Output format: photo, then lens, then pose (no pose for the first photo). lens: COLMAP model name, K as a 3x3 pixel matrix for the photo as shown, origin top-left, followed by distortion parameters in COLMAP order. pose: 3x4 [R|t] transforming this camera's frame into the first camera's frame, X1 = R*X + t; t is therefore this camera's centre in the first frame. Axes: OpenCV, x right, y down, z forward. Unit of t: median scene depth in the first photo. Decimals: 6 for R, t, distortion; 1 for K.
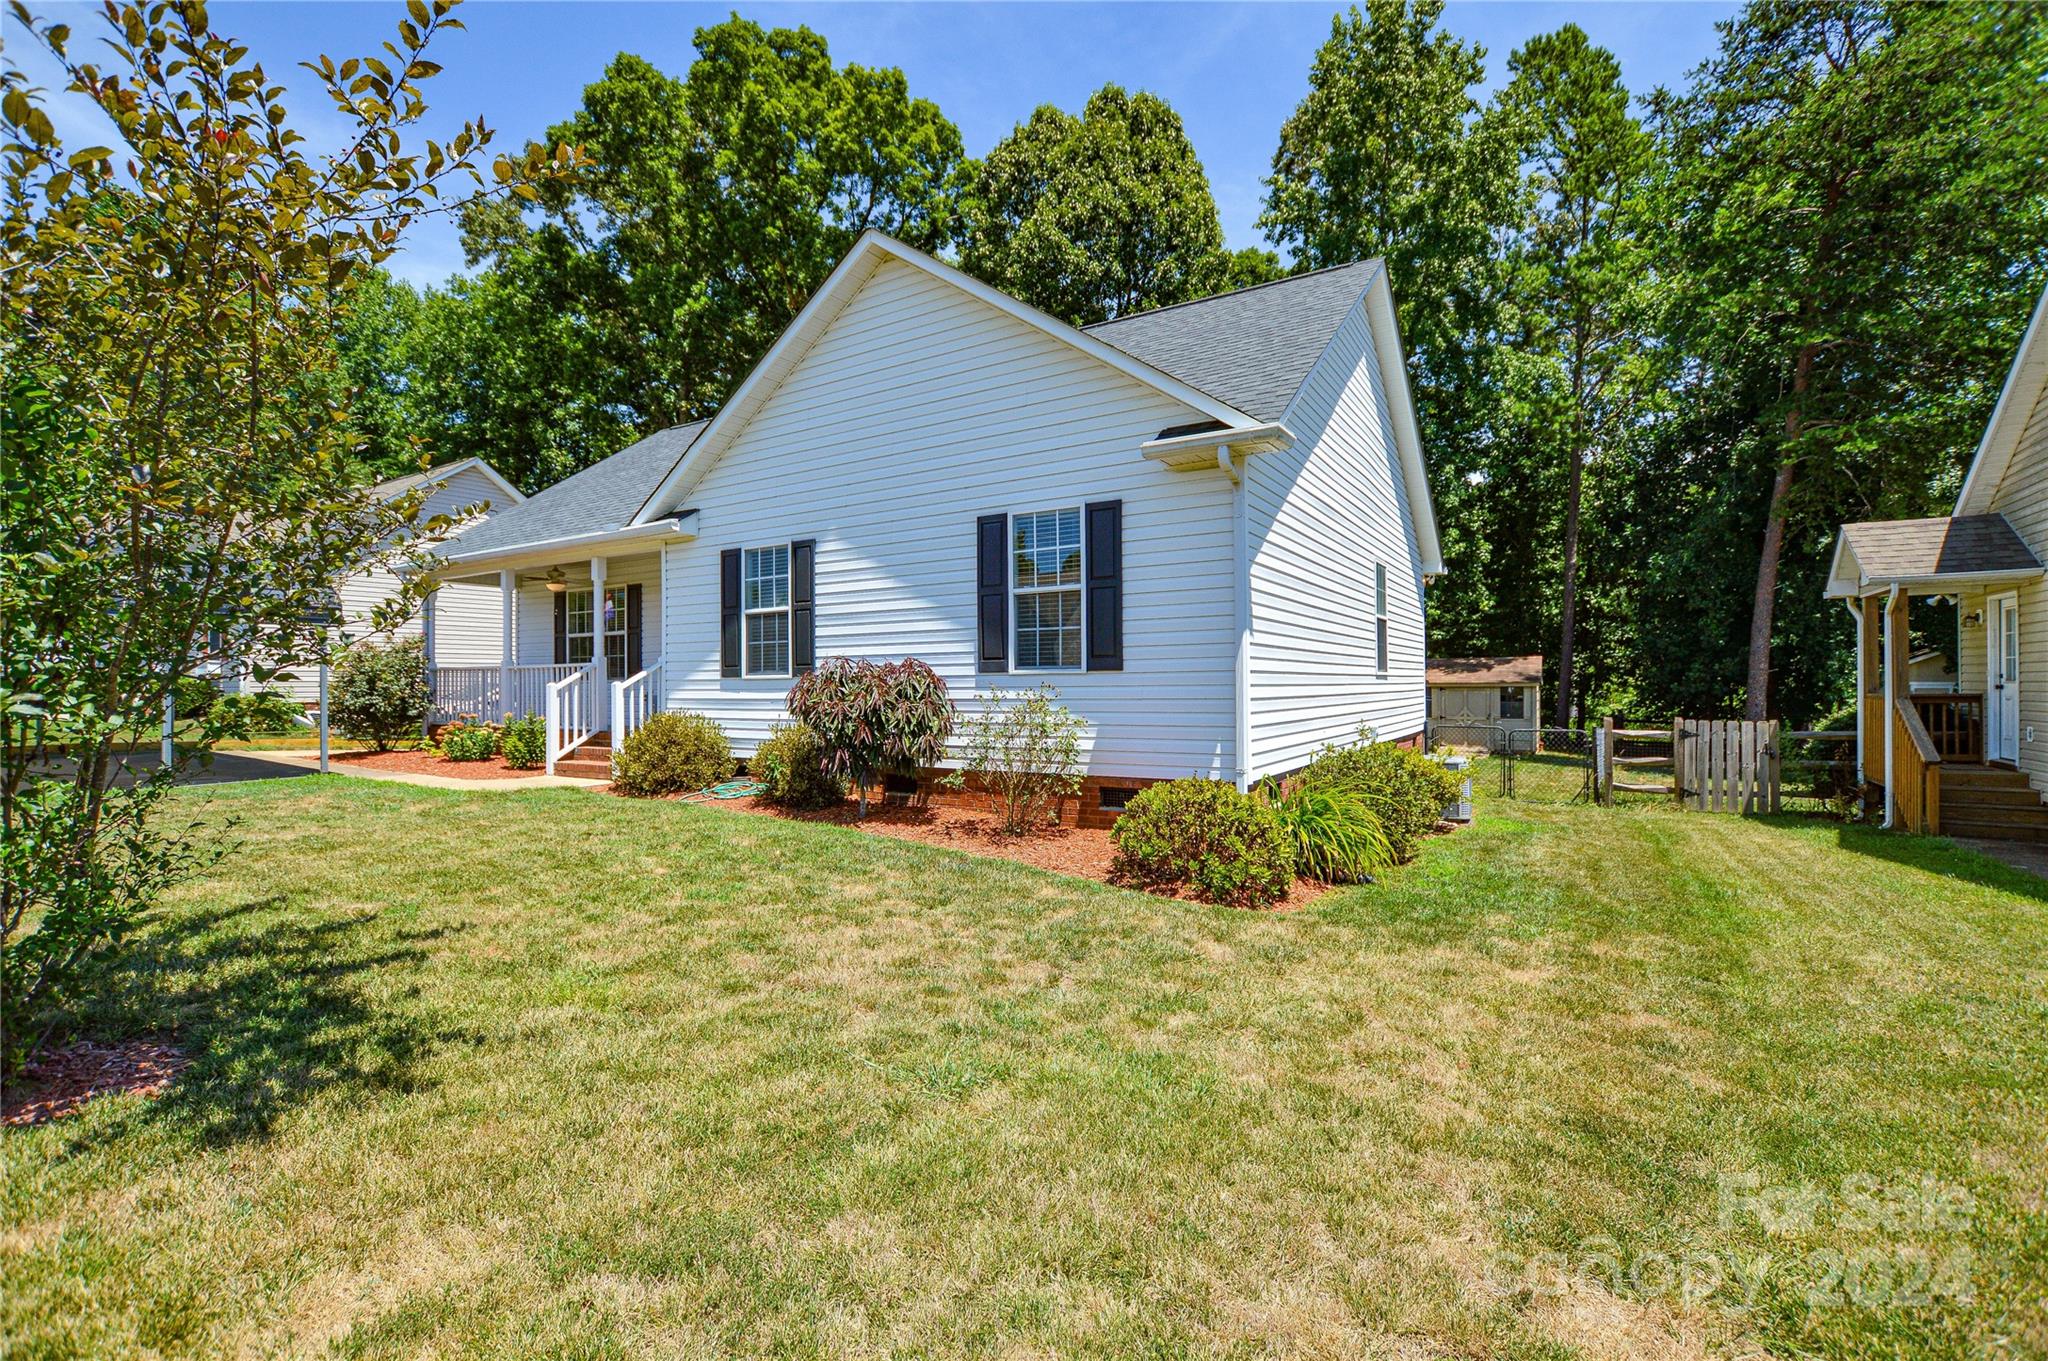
lens RADIAL K [[926.0, 0, 1022.7], [0, 926.0, 677.5], [0, 0, 1]] dist [-0.025148, 0.000203]
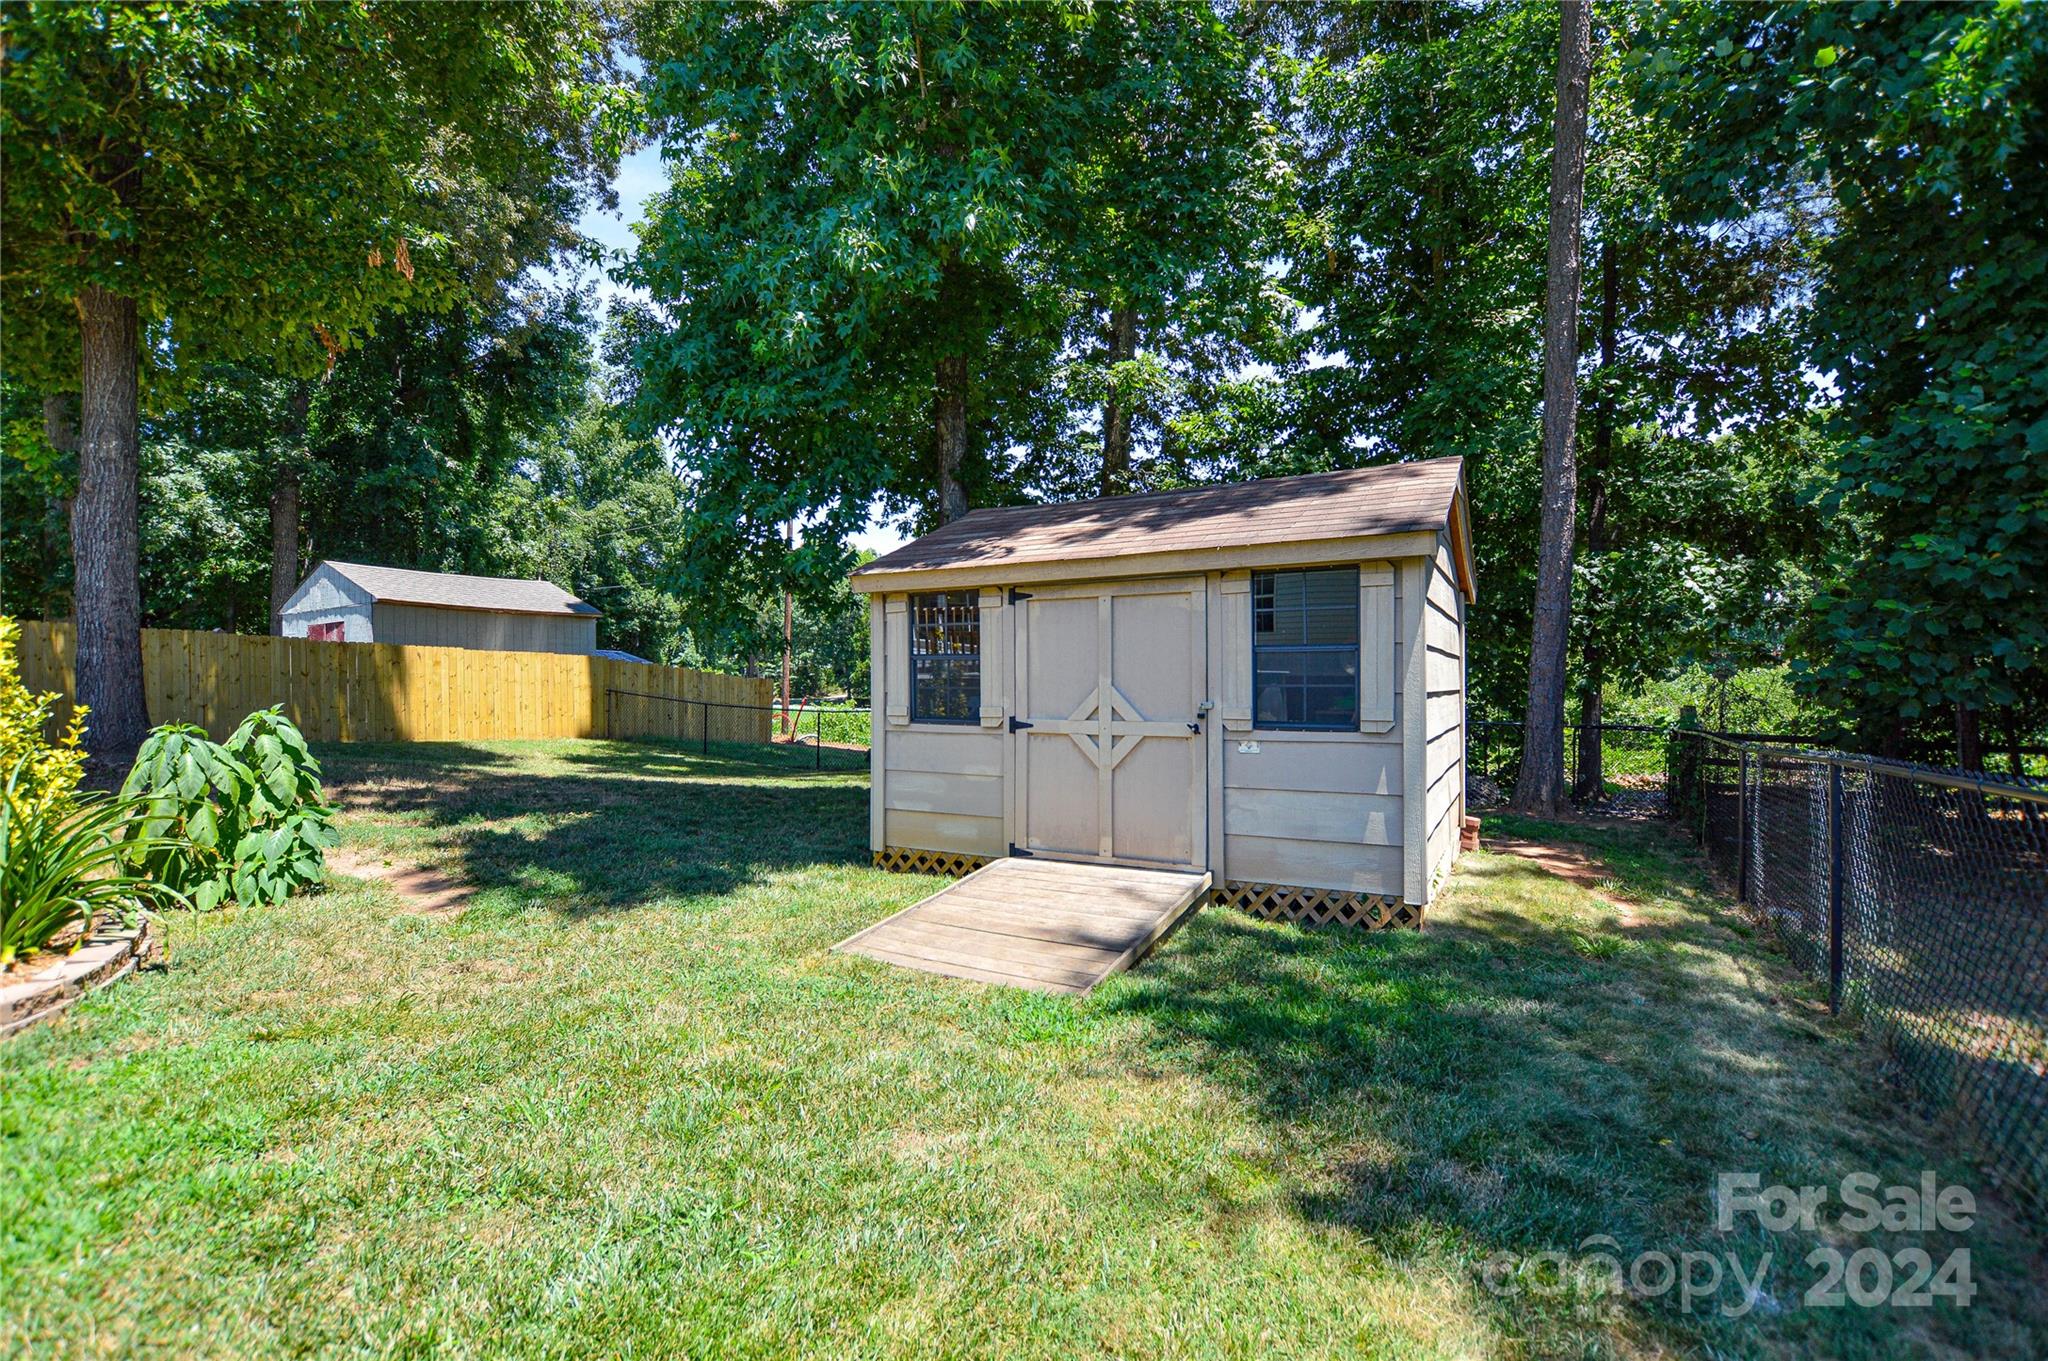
lens RADIAL K [[926.0, 0, 1022.7], [0, 926.0, 677.5], [0, 0, 1]] dist [-0.025148, 0.000203]
pose [[1.000000, 0.000348, -0.000498, 0.471231], [-0.000345, 0.999982, 0.005955, 0.031762], [0.000500, -0.005955, 0.999982, 0.805759]]
